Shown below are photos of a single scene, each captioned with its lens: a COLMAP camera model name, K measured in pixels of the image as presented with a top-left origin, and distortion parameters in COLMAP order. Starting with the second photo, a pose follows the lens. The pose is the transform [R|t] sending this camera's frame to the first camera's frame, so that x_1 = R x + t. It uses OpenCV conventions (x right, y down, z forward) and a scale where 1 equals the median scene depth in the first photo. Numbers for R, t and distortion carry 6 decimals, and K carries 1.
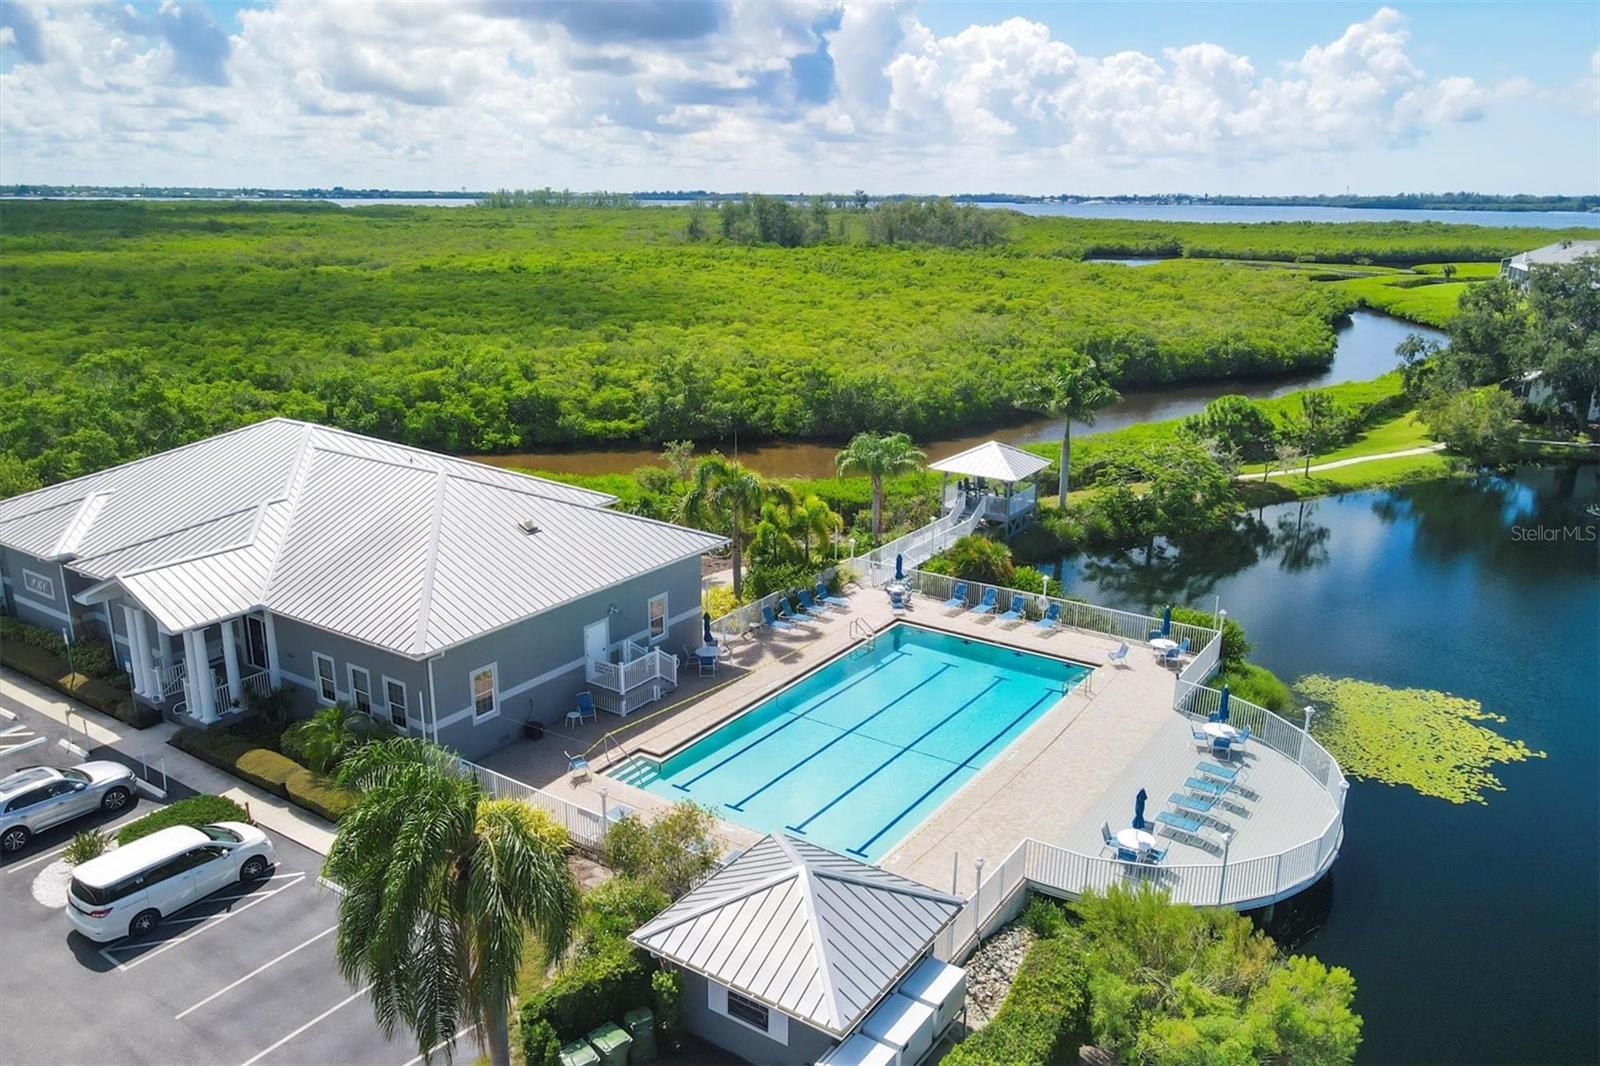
lens RADIAL K [[1194.3, 0, 800.0], [0, 1194.3, 533.0], [0, 0, 1]] dist [-0.051496, 0.133516]
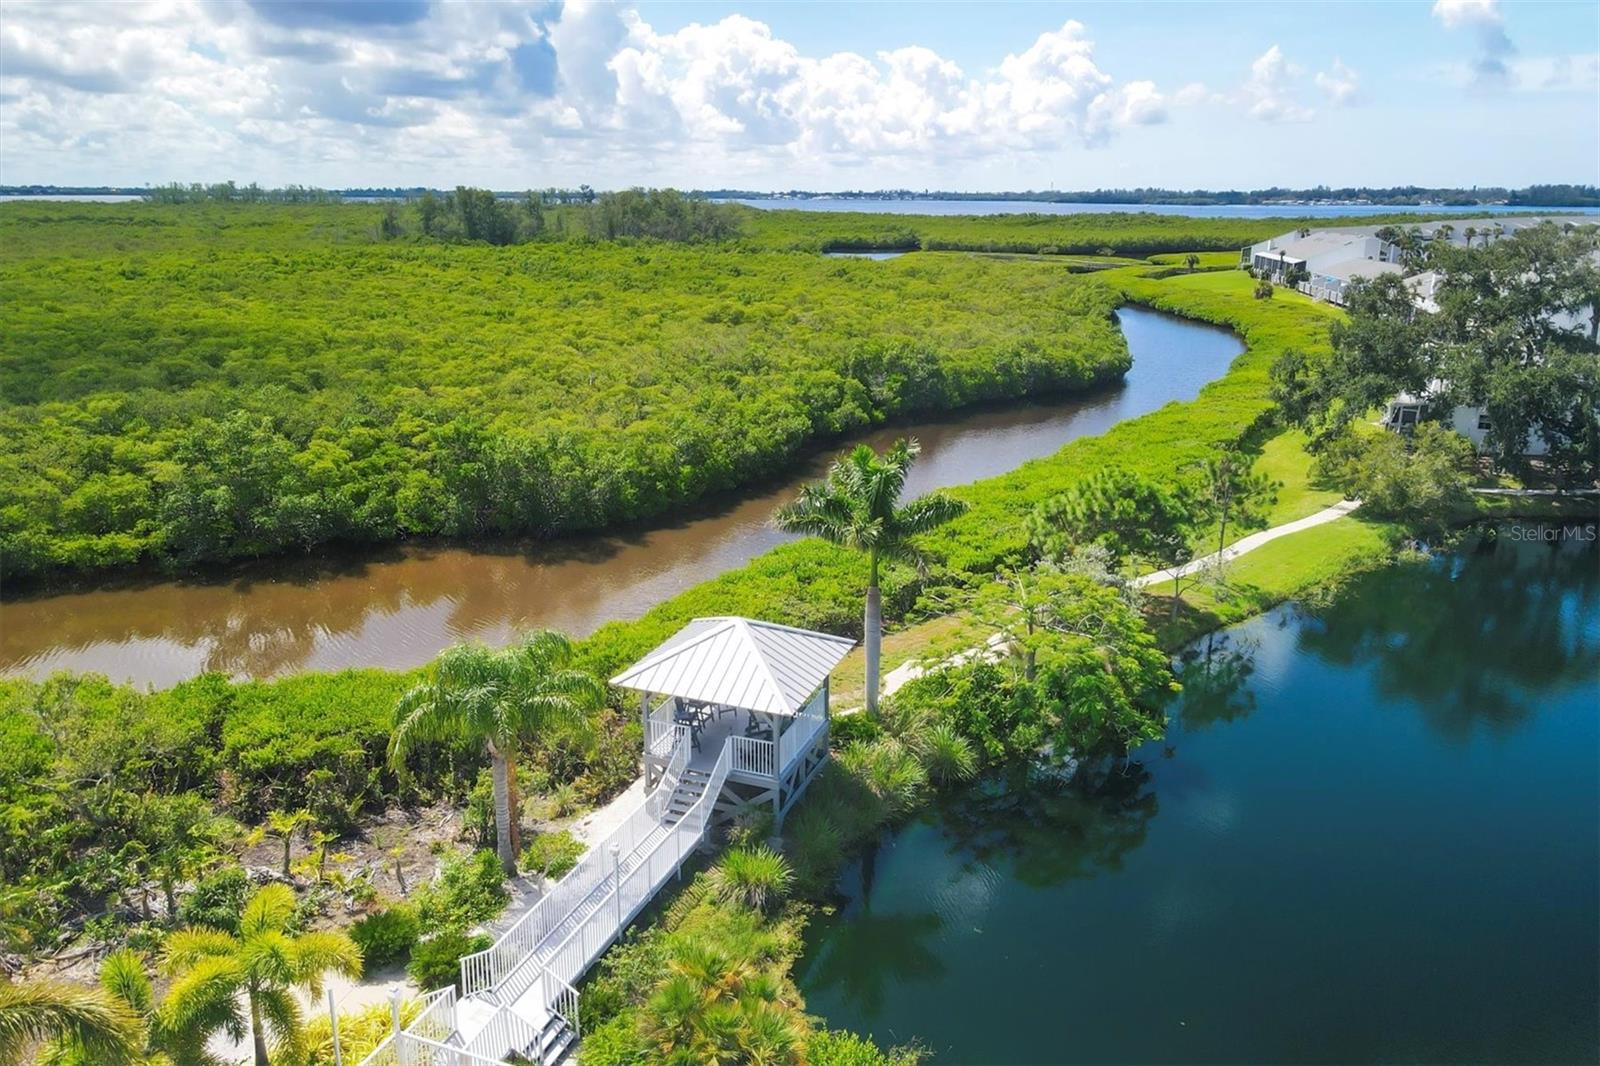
lens RADIAL K [[1171.7, 0, 786.9], [0, 1171.7, 530.0], [0, 0, 1]] dist [0.002826, 0.012992]
pose [[0.978878, -0.059742, 0.195522, 0.019418], [0.059094, 0.998210, 0.009149, -0.025902], [-0.195719, 0.002598, 0.980657, 0.113435]]
